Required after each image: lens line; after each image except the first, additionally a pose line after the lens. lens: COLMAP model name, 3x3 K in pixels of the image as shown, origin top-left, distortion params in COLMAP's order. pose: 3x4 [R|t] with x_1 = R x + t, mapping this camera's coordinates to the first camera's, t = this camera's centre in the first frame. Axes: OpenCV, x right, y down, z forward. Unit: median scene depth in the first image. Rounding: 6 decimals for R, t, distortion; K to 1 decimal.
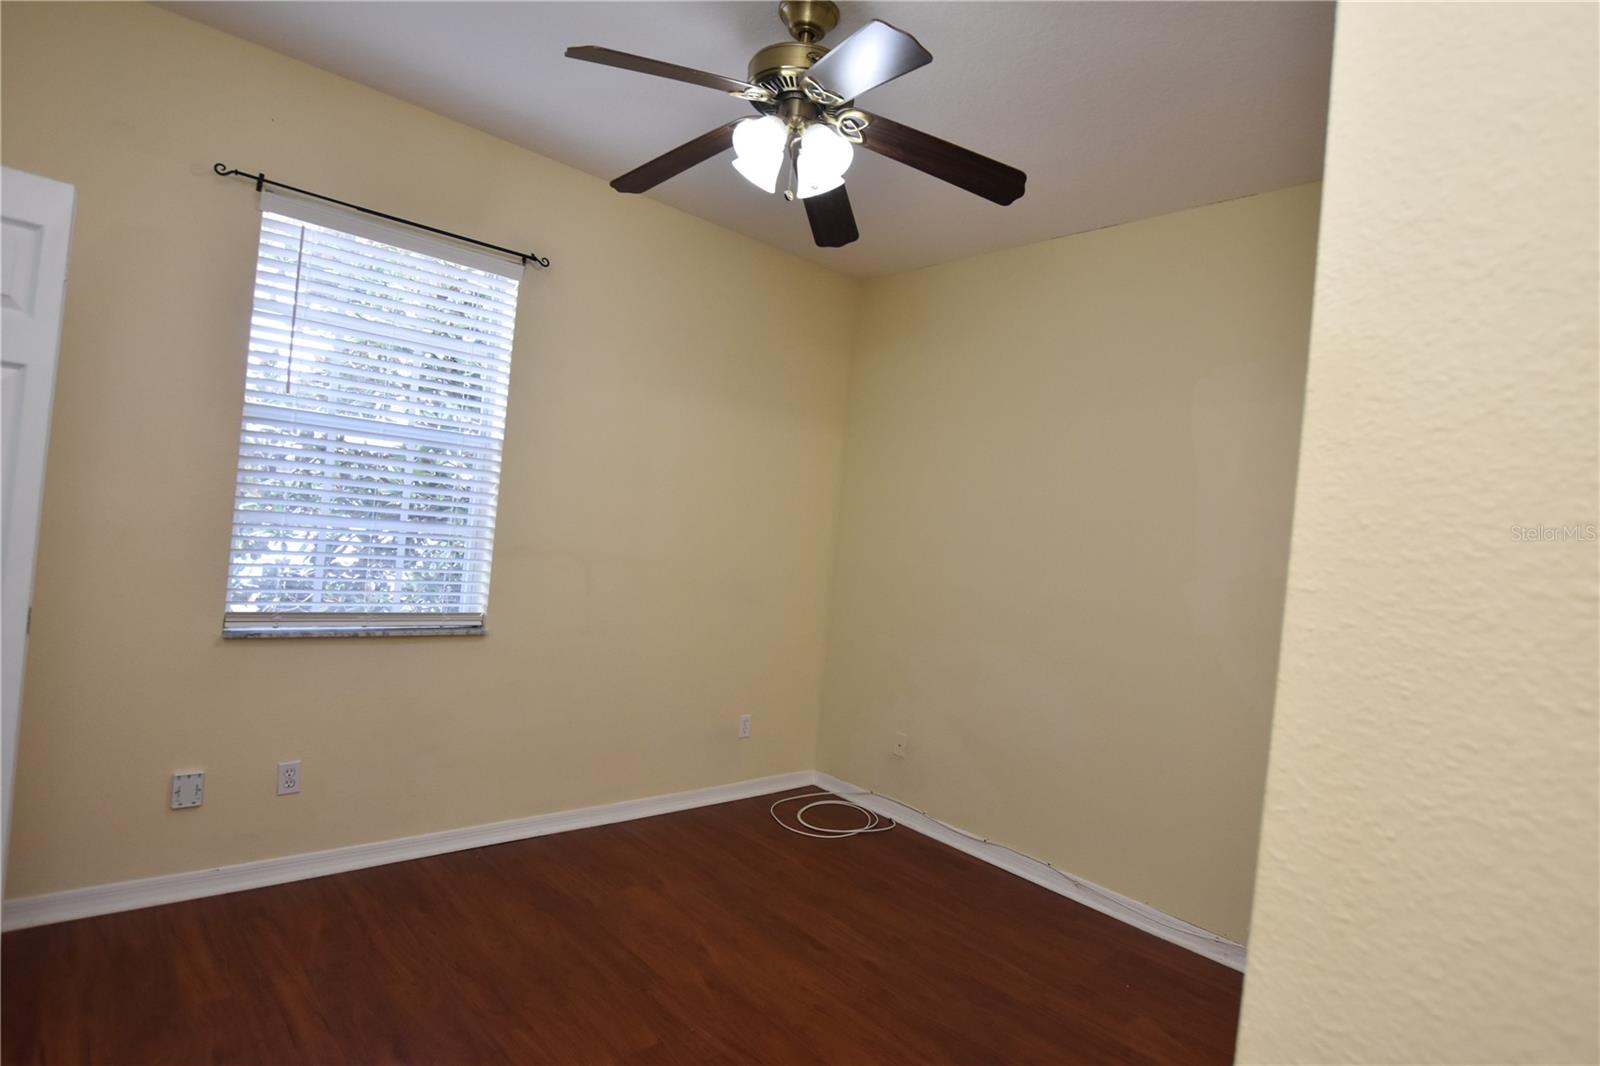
lens RADIAL K [[816.8, 0, 800.0], [0, 816.8, 533.0], [0, 0, 1]] dist [-0.026146, 0.004779]
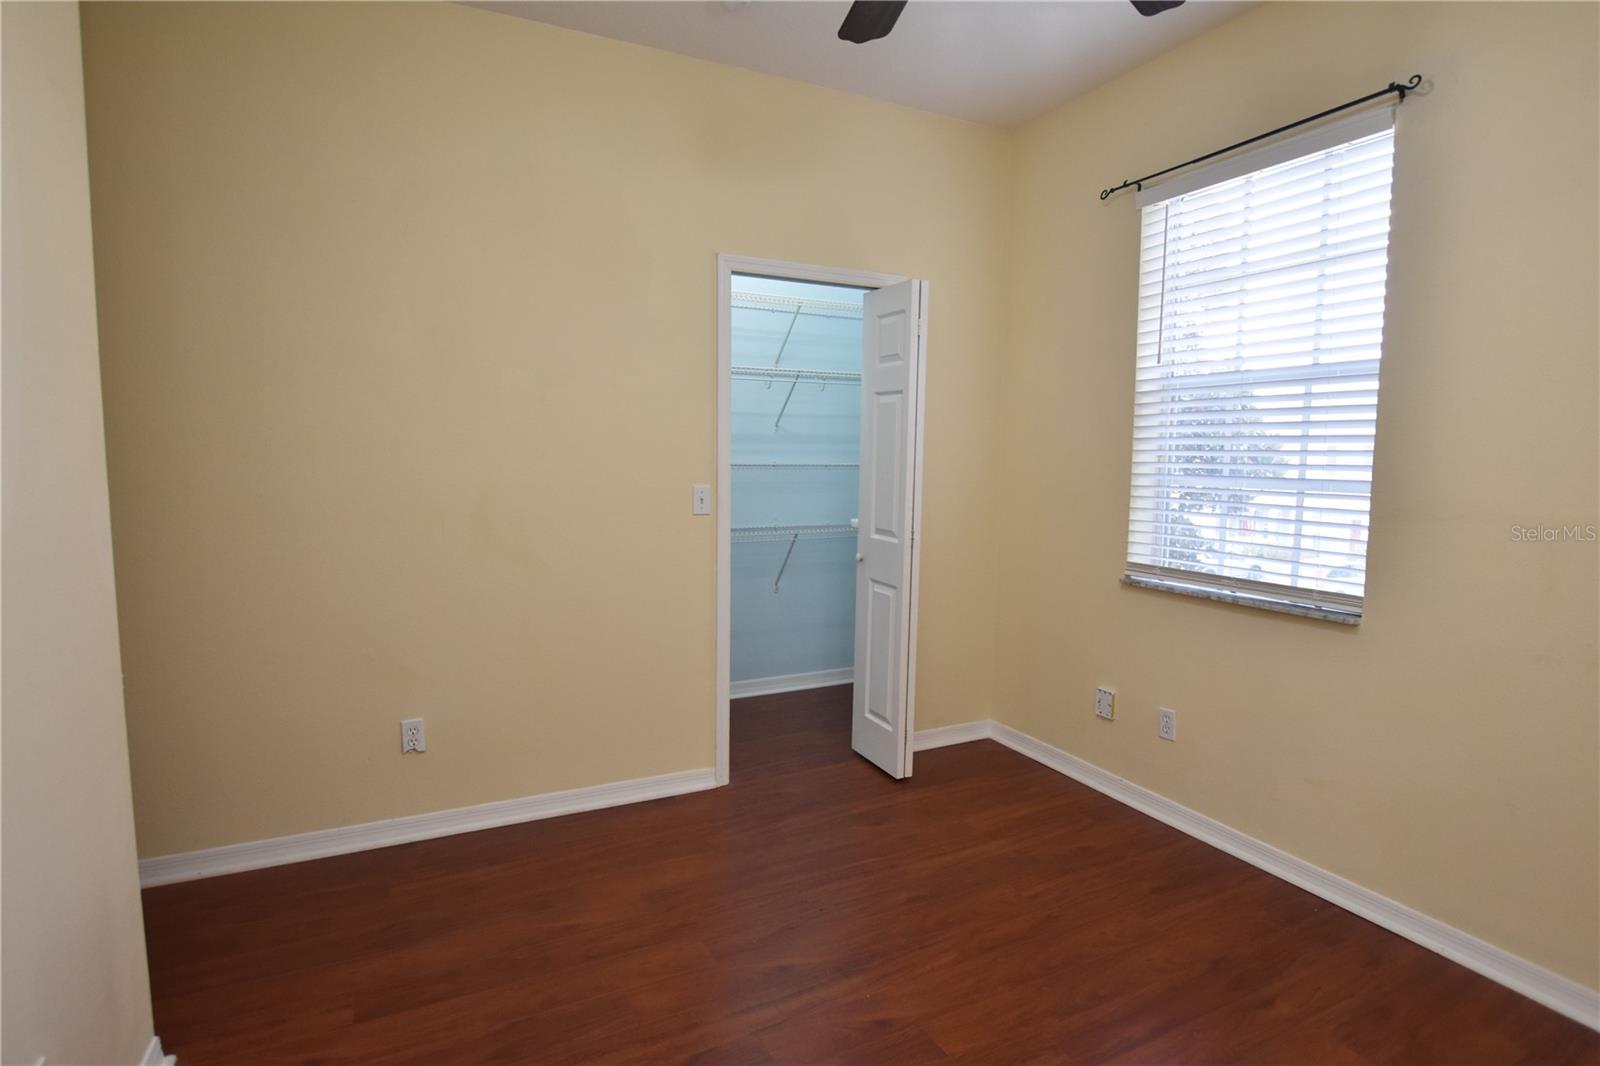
lens RADIAL K [[801.1, 0, 800.0], [0, 801.1, 533.0], [0, 0, 1]] dist [0.001152, 0.000553]
pose [[-0.235391, 0.000251, -0.971901, 0.519247], [-0.042103, 0.999059, 0.010455, 0.061951], [0.970988, 0.043381, -0.235159, 0.781855]]
